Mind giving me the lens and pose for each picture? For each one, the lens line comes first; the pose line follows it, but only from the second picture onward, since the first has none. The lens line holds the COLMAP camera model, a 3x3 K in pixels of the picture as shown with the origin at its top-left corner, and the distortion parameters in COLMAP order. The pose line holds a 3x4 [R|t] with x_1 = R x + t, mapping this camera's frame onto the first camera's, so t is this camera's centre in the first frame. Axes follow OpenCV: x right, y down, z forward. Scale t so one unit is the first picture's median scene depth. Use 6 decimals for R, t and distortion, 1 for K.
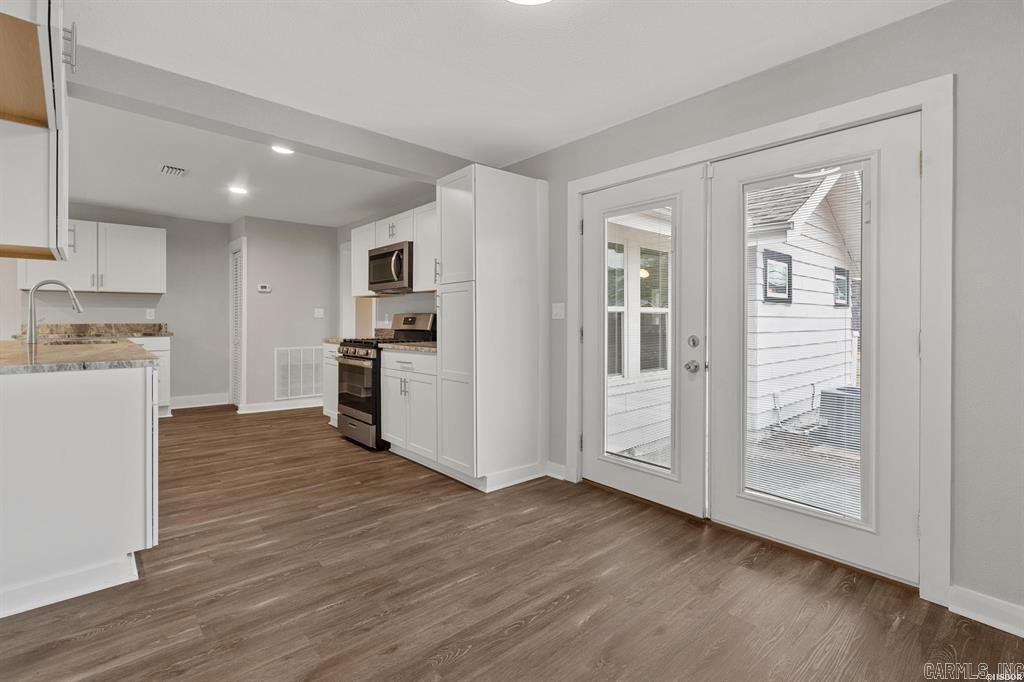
lens RADIAL K [[472.1, 0, 511.1], [0, 472.1, 321.9], [0, 0, 1]] dist [-0.001380, 0.000198]
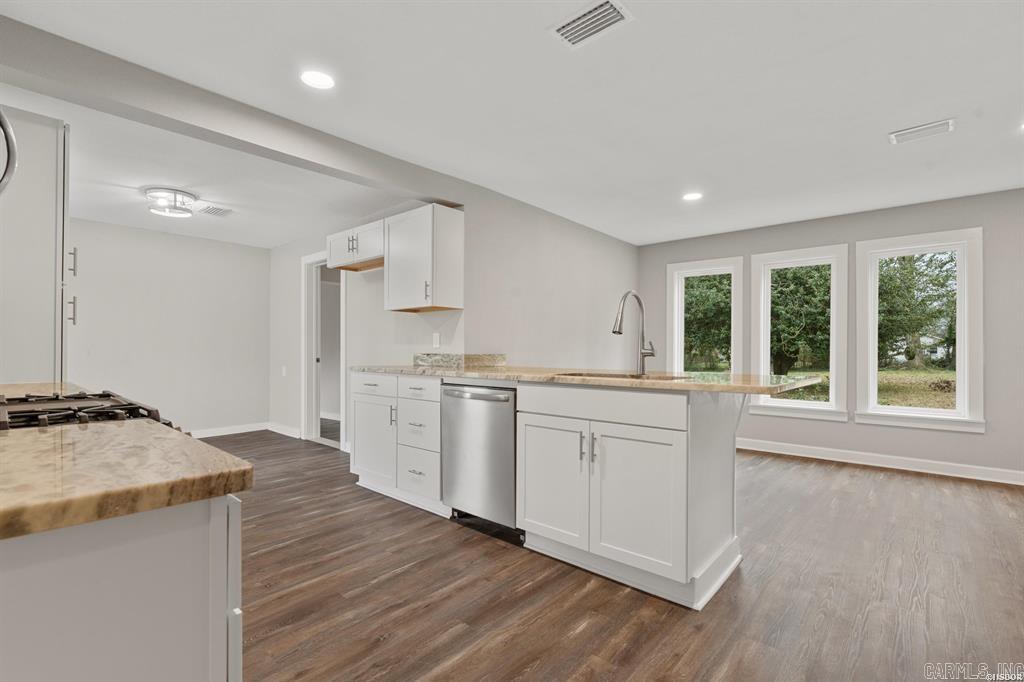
lens RADIAL K [[470.1, 0, 508.4], [0, 470.1, 343.6], [0, 0, 1]] dist [-0.003106, 0.000165]
pose [[-0.992870, -0.010577, -0.118730, -0.492023], [-0.009239, 0.999888, -0.011808, 0.003743], [0.118842, -0.010627, -0.992856, 1.235185]]
